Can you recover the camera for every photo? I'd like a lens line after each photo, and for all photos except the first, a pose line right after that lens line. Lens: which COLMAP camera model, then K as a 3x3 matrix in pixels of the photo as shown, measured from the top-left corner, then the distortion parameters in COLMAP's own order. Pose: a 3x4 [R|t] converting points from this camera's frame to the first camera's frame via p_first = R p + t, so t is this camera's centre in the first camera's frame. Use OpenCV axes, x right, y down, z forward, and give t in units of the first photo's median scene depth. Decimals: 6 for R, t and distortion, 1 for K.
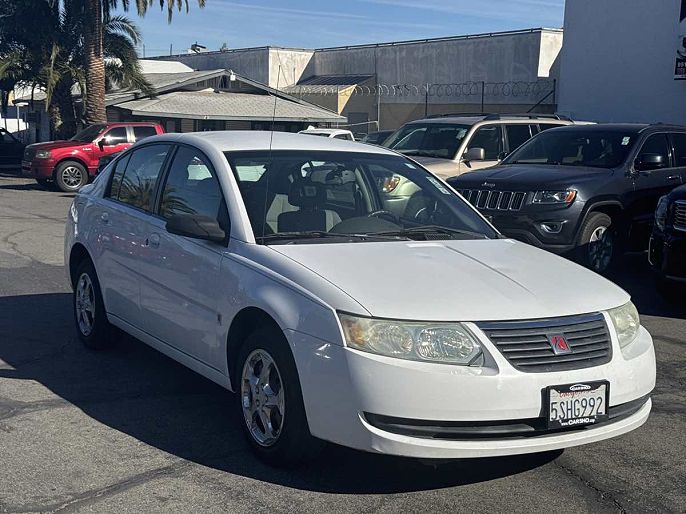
lens RADIAL K [[1002.0, 0, 343.0], [0, 1002.0, 257.0], [0, 0, 1]] dist [0.130036, -0.154353]
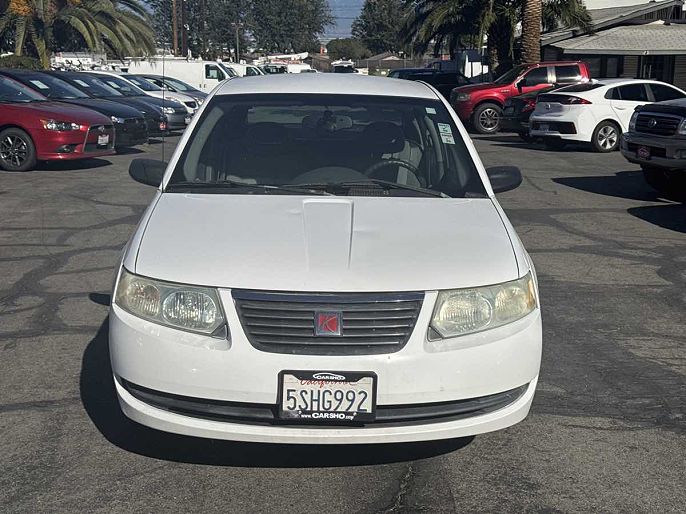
lens RADIAL K [[1002.0, 0, 343.0], [0, 1002.0, 257.0], [0, 0, 1]] dist [0.130036, -0.154353]
pose [[0.854260, 0.074271, -0.514513, 0.590493], [-0.044127, 0.996529, 0.070586, -0.027290], [0.517970, -0.037595, 0.854572, 0.254833]]
